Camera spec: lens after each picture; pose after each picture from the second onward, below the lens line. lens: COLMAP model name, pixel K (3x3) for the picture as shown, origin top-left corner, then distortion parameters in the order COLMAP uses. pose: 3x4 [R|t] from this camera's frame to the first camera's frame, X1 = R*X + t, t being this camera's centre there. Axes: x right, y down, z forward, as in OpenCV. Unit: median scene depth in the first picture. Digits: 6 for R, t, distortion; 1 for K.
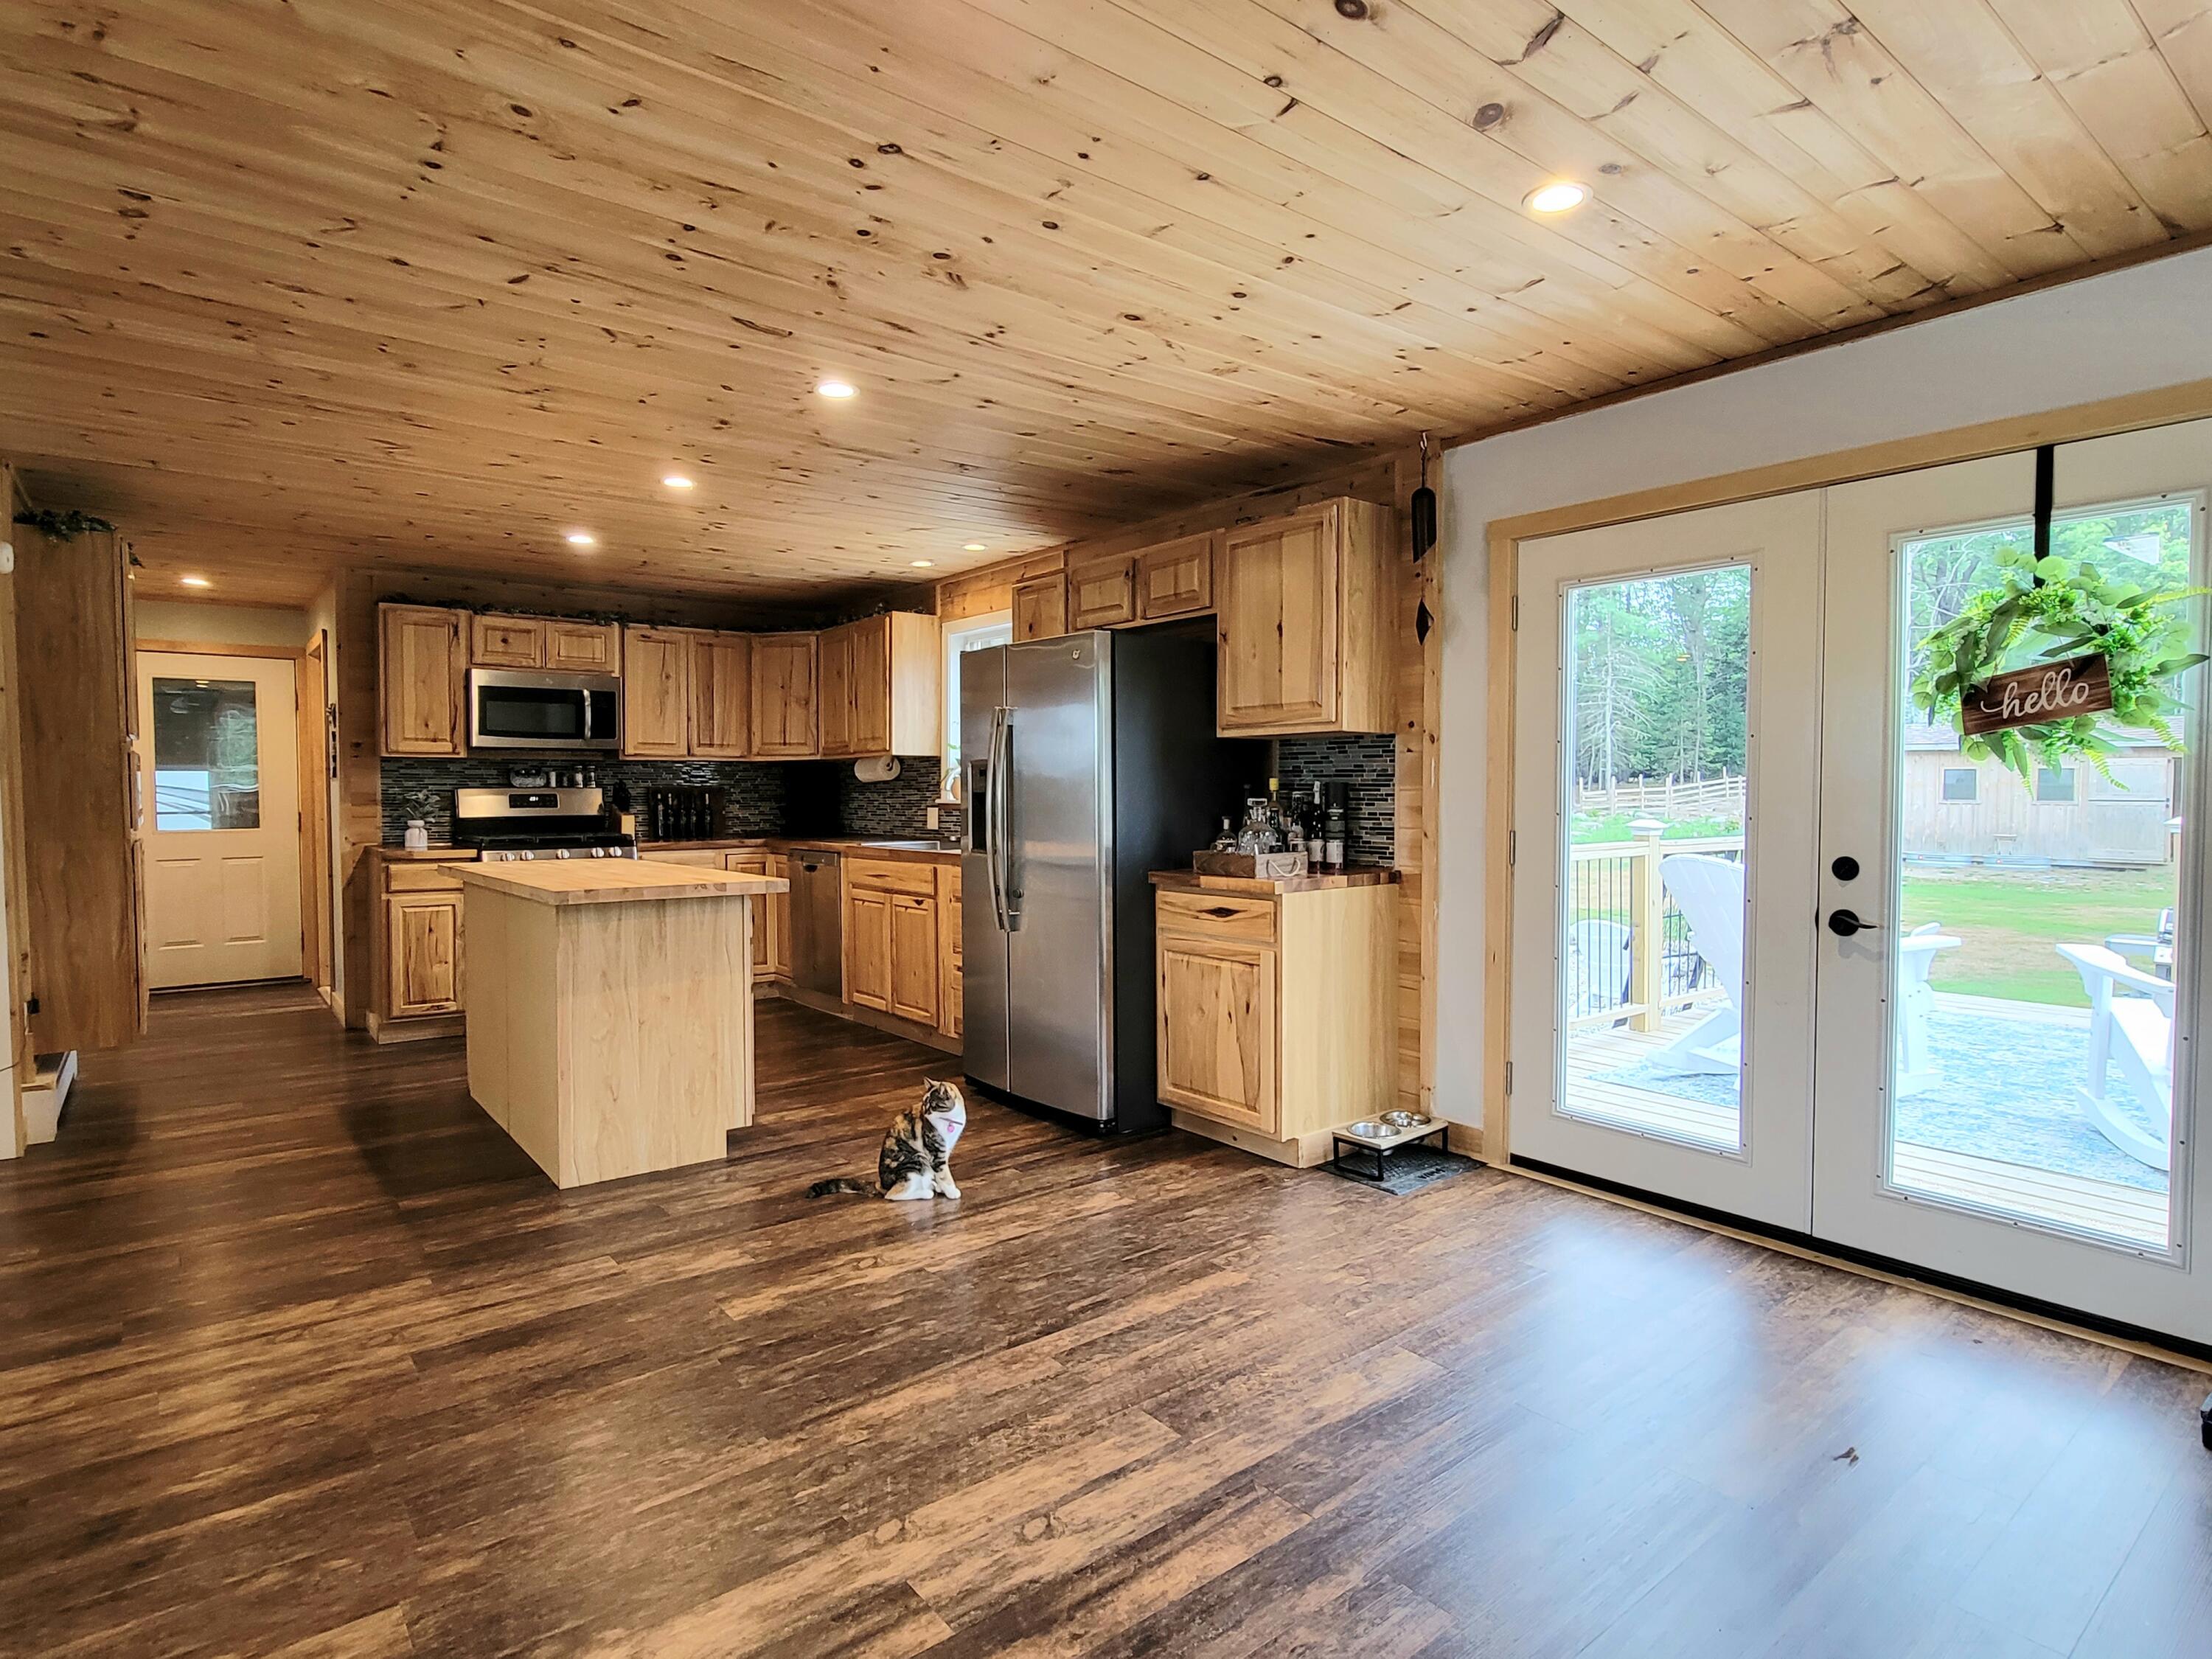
lens RADIAL K [[1188.0, 0, 1106.0], [0, 1188.0, 829.5], [0, 0, 1]] dist [-0.000313, -0.000110]
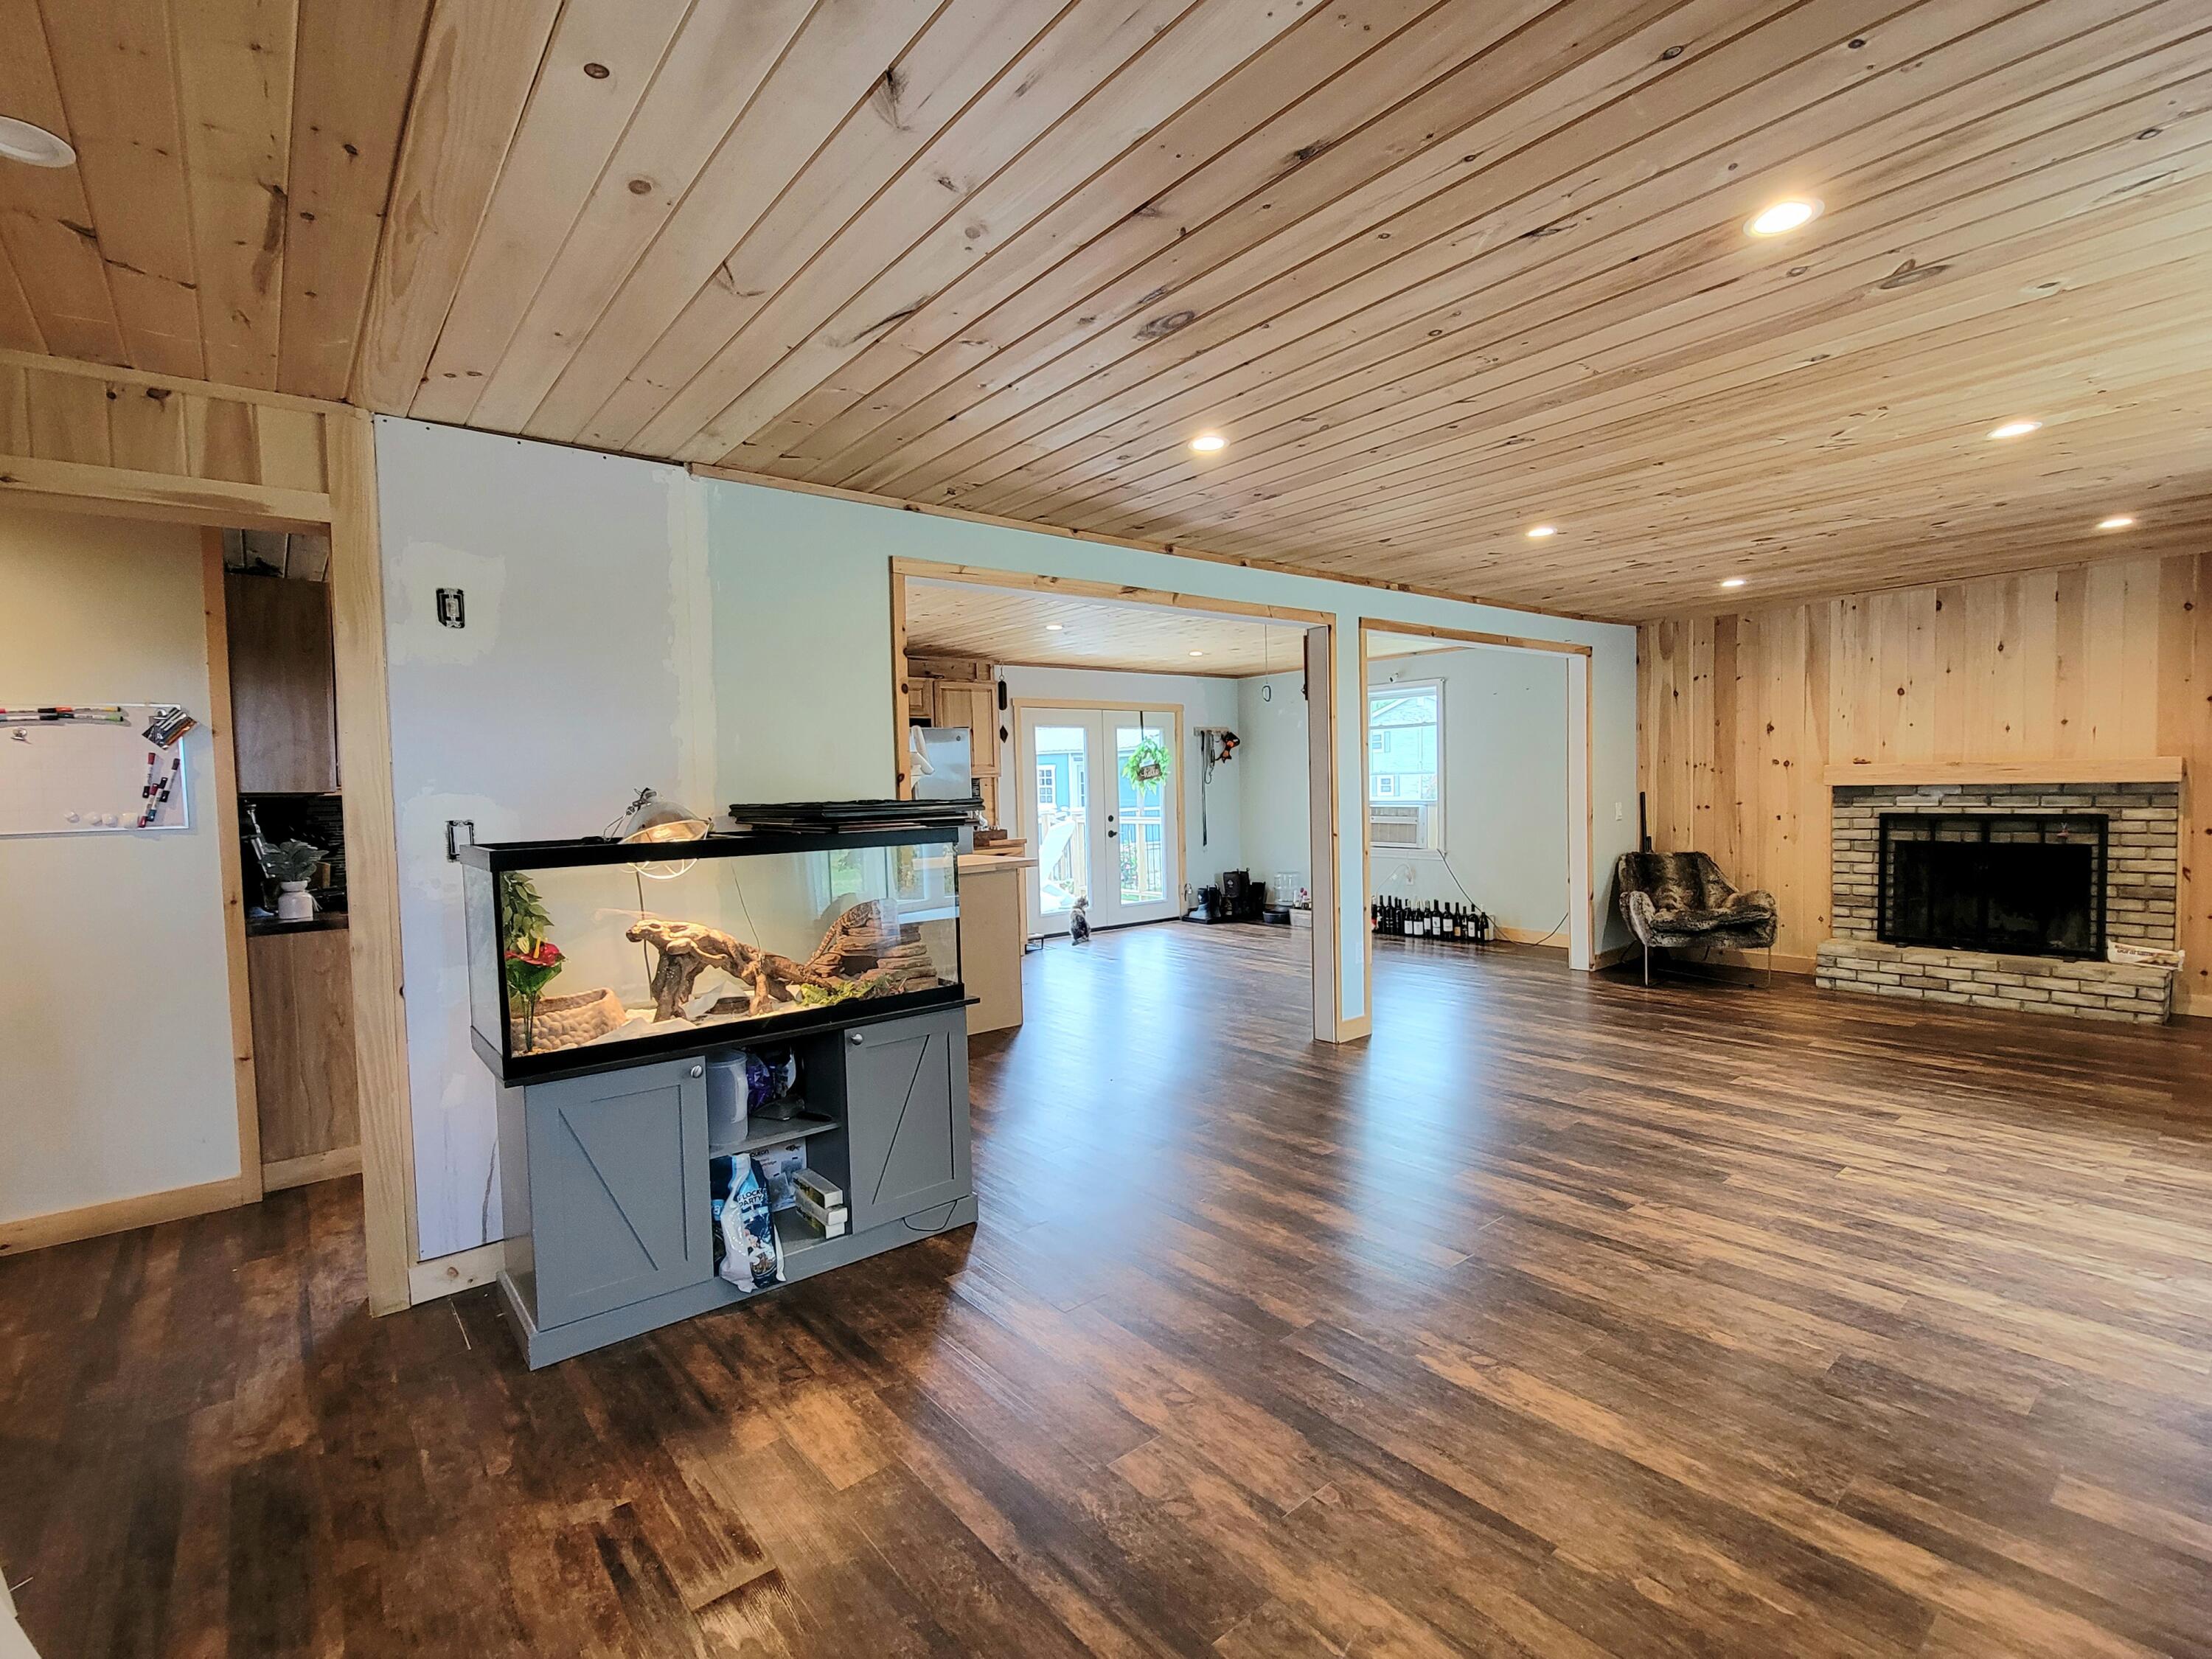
lens RADIAL K [[1021.9, 0, 1106.0], [0, 1021.9, 829.5], [0, 0, 1]] dist [-0.000019, -0.000009]
pose [[-0.017492, -0.043452, 0.998902, -3.412658], [0.062848, 0.997032, 0.044471, -0.099819], [-0.997870, 0.063557, -0.014709, 1.490749]]
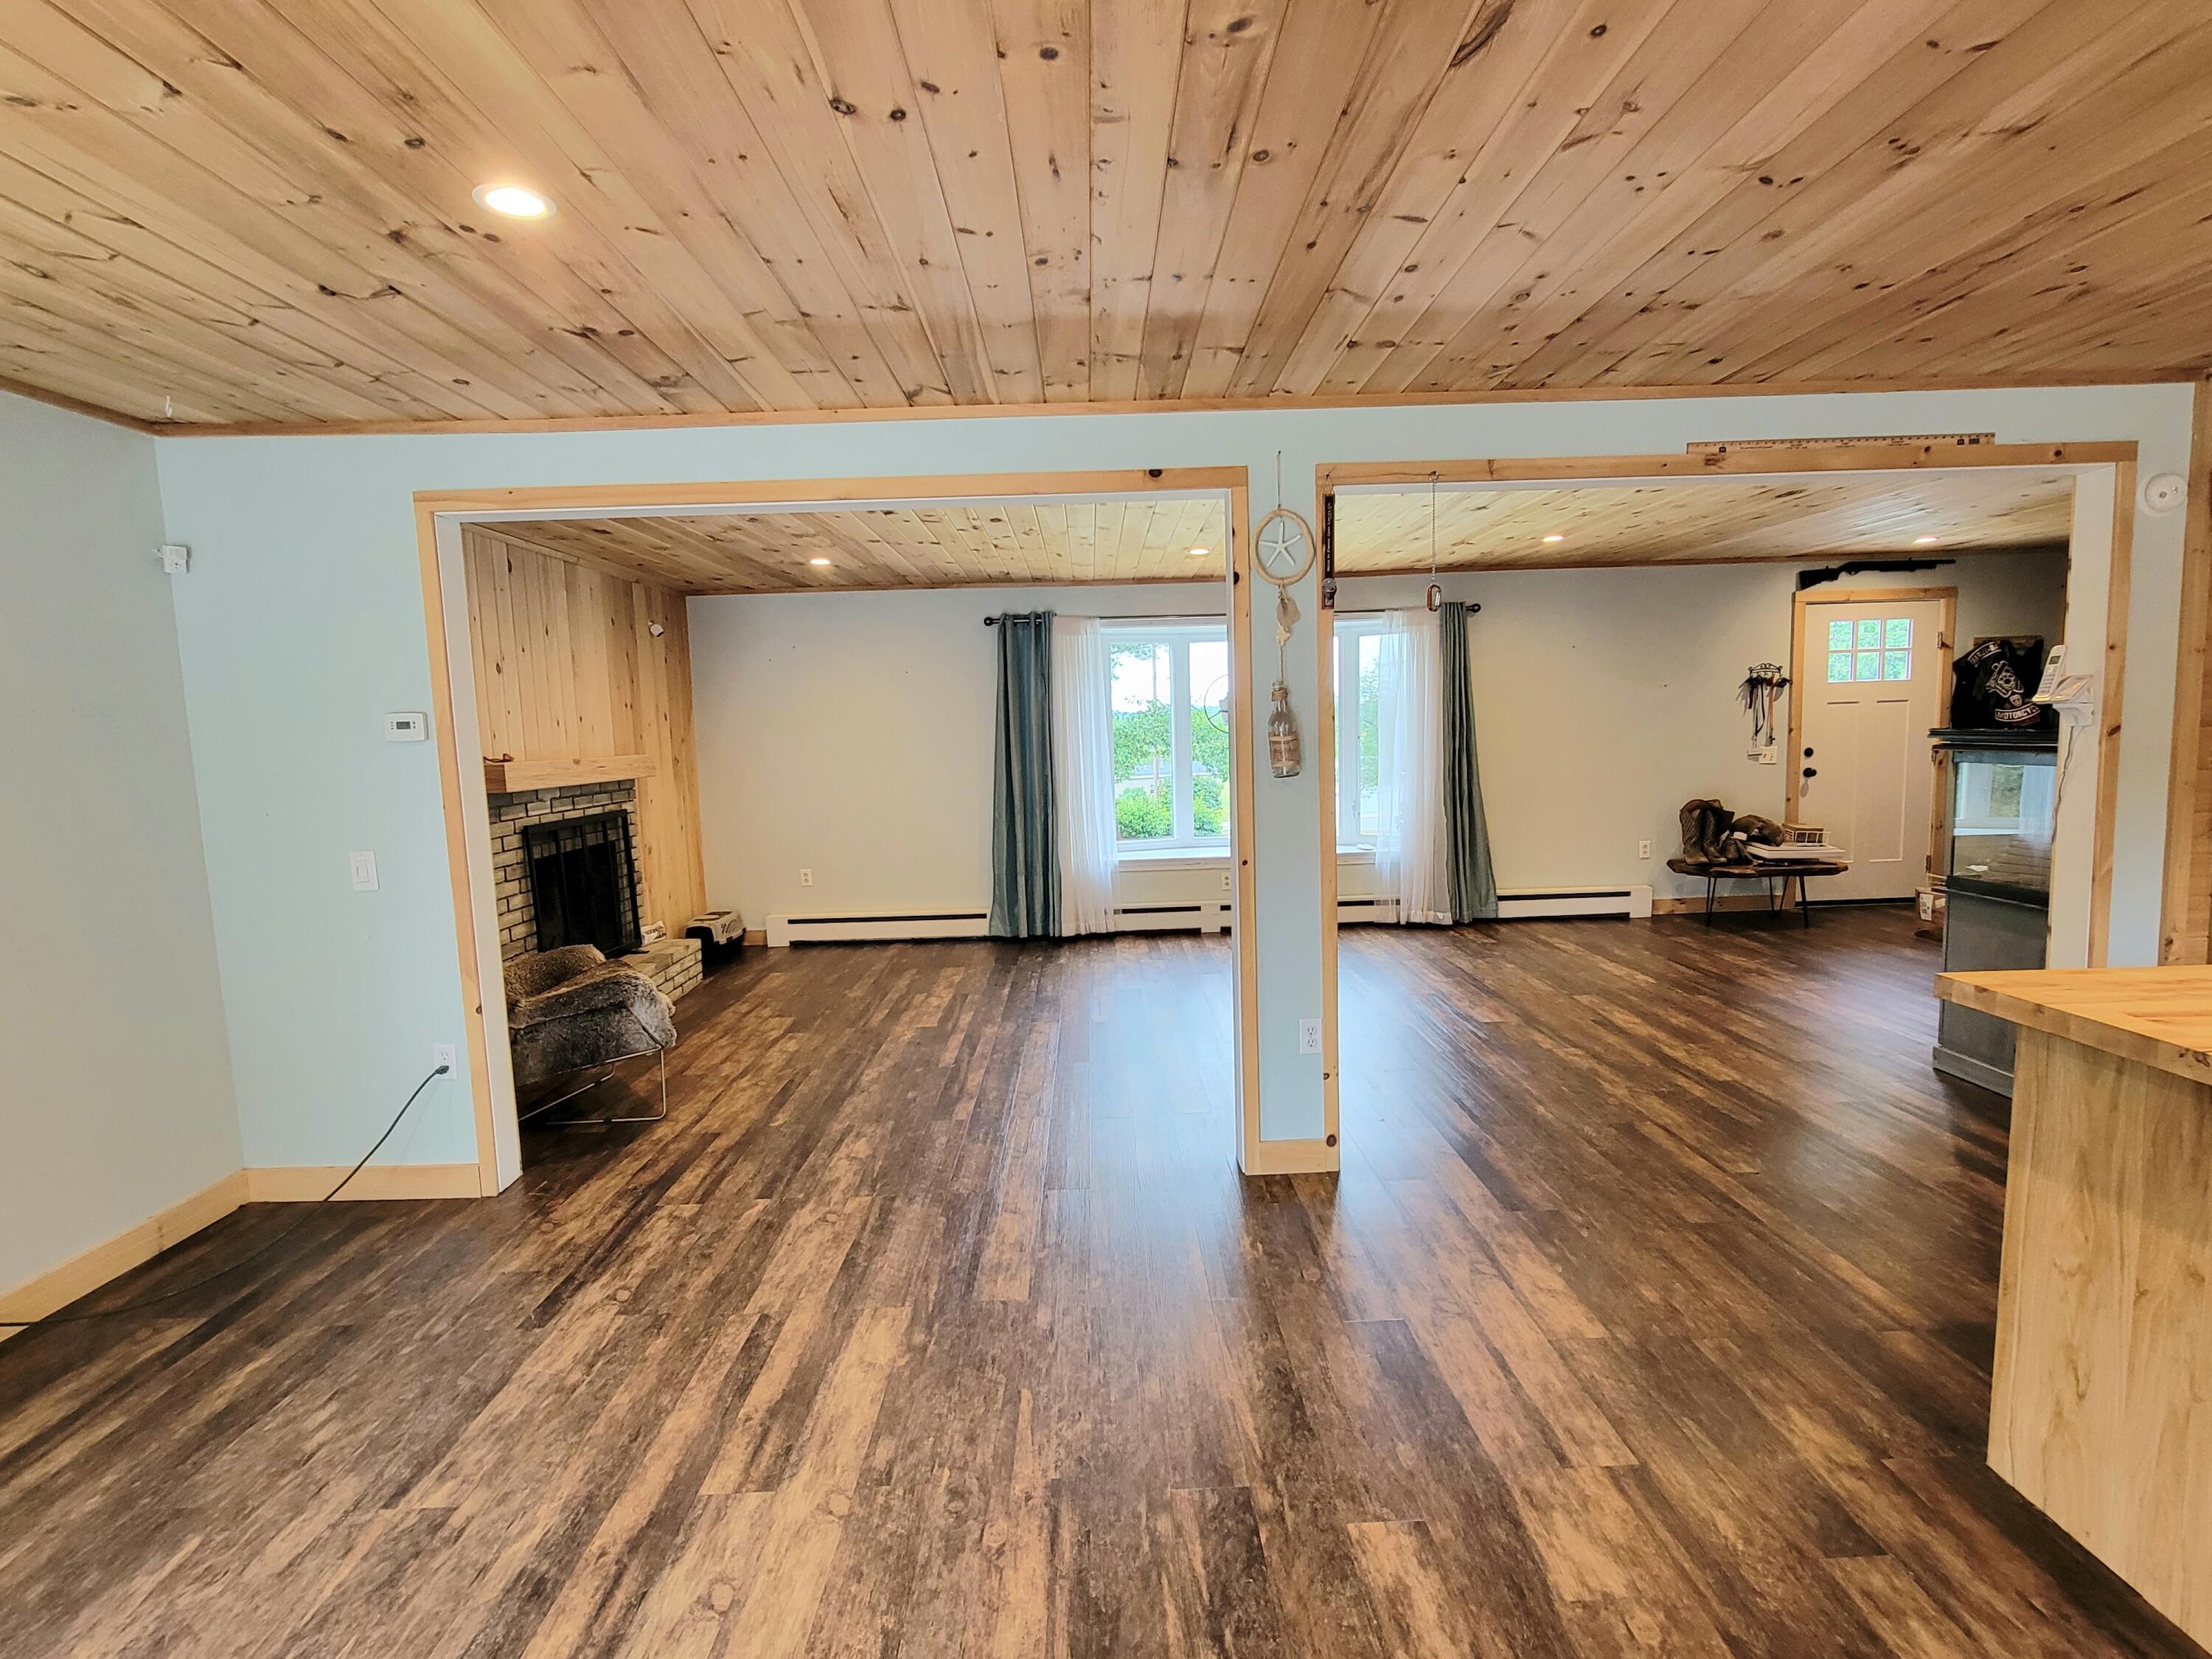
lens RADIAL K [[1021.9, 0, 1106.0], [0, 1021.9, 829.5], [0, 0, 1]] dist [-0.000019, -0.000009]
pose [[-0.611170, 0.099465, -0.785225, 0.324770], [0.002878, 0.992345, 0.123460, -0.142280], [0.791494, 0.073195, -0.606778, 1.594332]]
